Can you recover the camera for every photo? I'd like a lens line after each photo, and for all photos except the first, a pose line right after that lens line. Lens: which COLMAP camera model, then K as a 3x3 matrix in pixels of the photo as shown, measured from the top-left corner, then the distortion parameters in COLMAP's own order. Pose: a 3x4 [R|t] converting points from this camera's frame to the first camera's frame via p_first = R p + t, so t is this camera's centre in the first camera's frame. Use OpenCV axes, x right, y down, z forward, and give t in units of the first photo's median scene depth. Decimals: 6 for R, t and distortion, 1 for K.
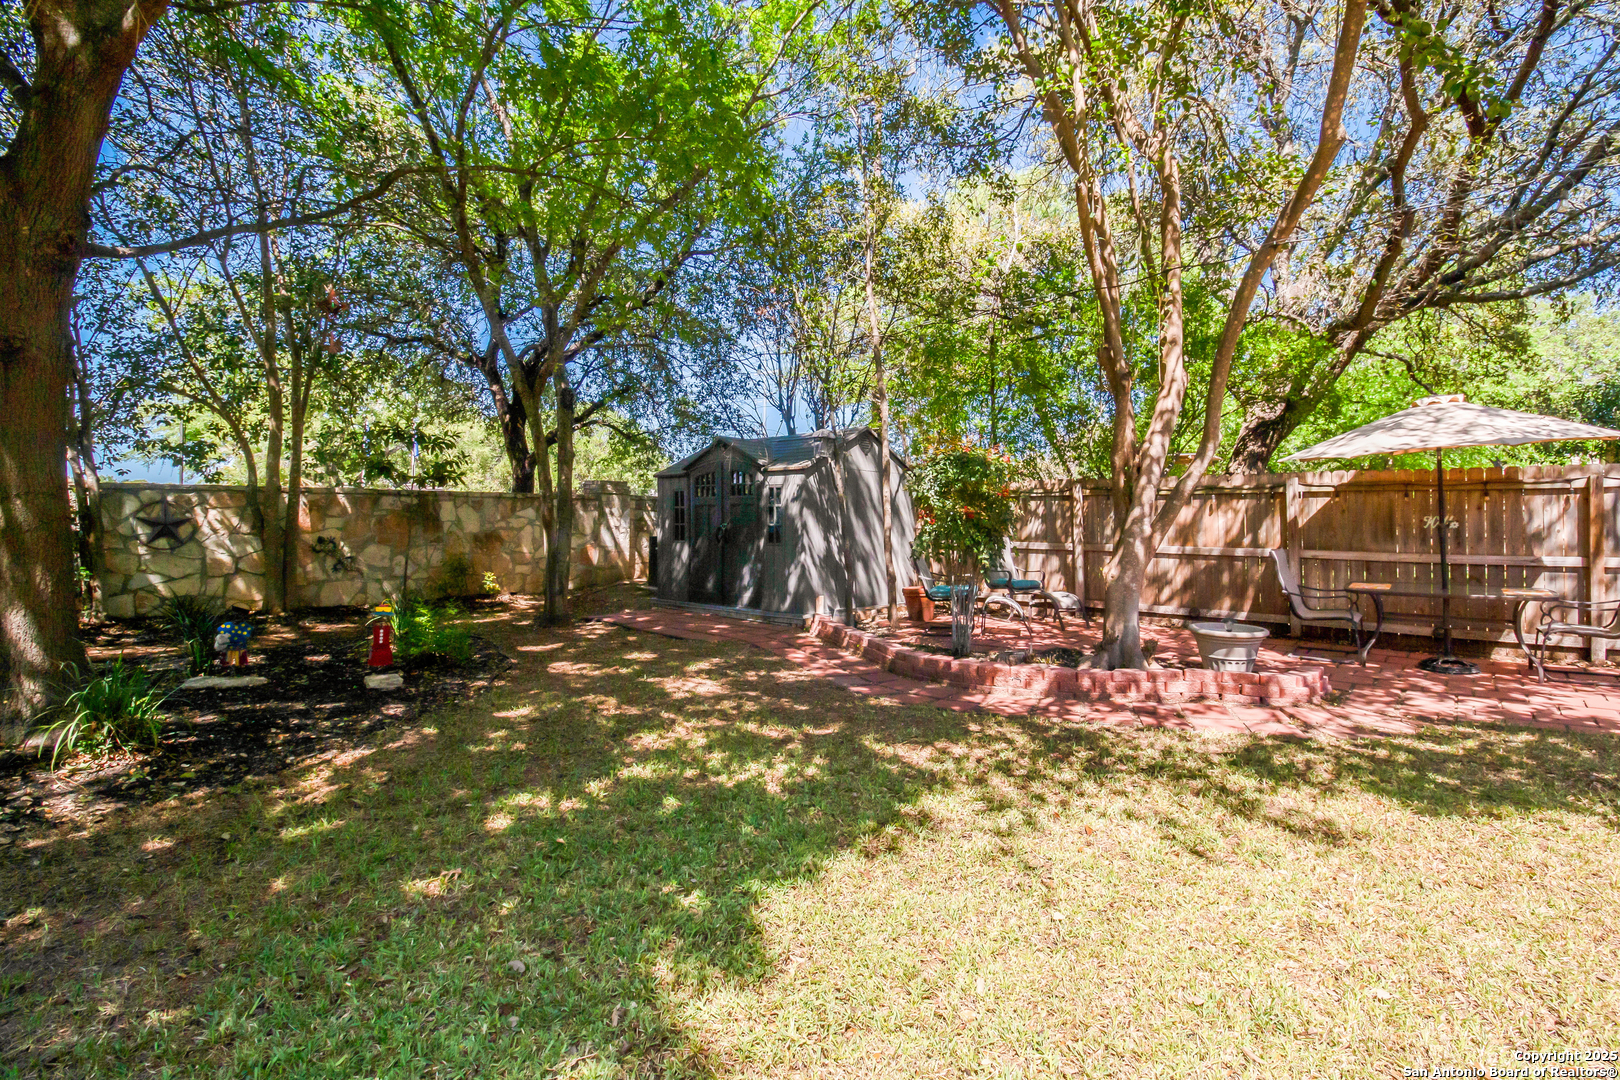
lens RADIAL K [[785.4, 0, 811.7], [0, 785.4, 534.0], [0, 0, 1]] dist [-0.004633, -0.000813]
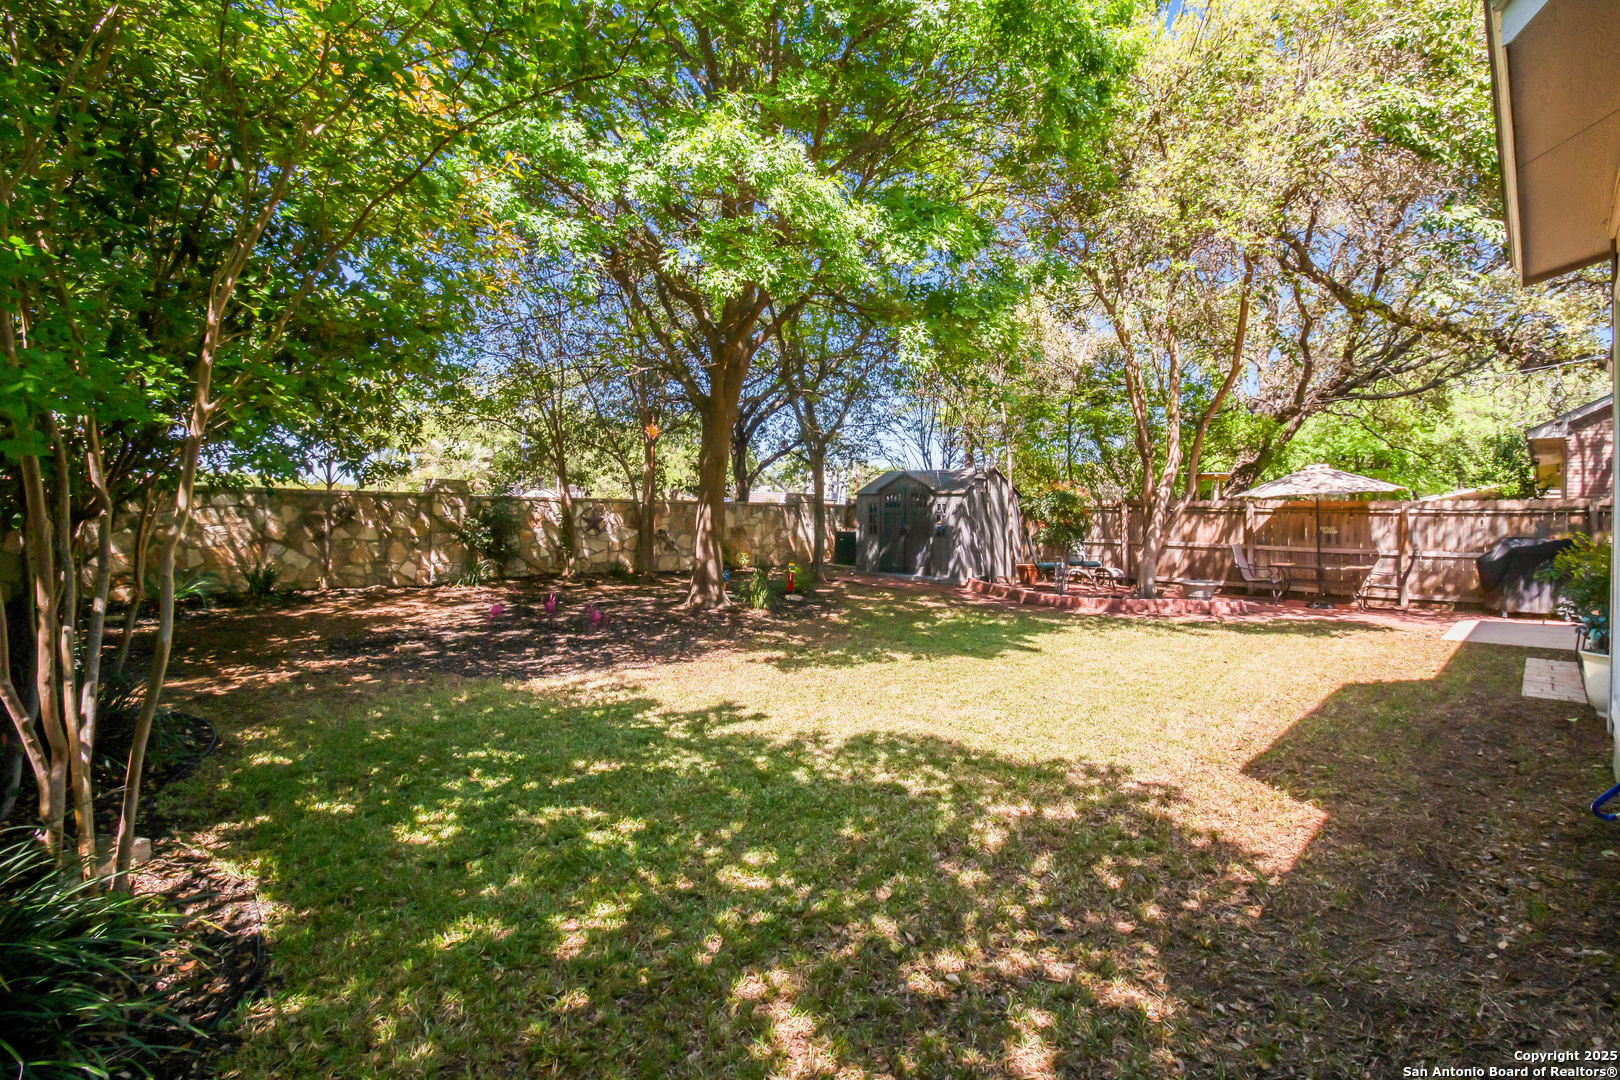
lens RADIAL K [[785.4, 0, 807.3], [0, 785.4, 540.3], [0, 0, 1]] dist [-0.004633, -0.000813]
pose [[0.998180, 0.014471, -0.058541, -0.236008], [-0.013672, 0.999808, 0.014039, -0.001614], [0.058733, -0.013213, 0.998186, -0.709215]]
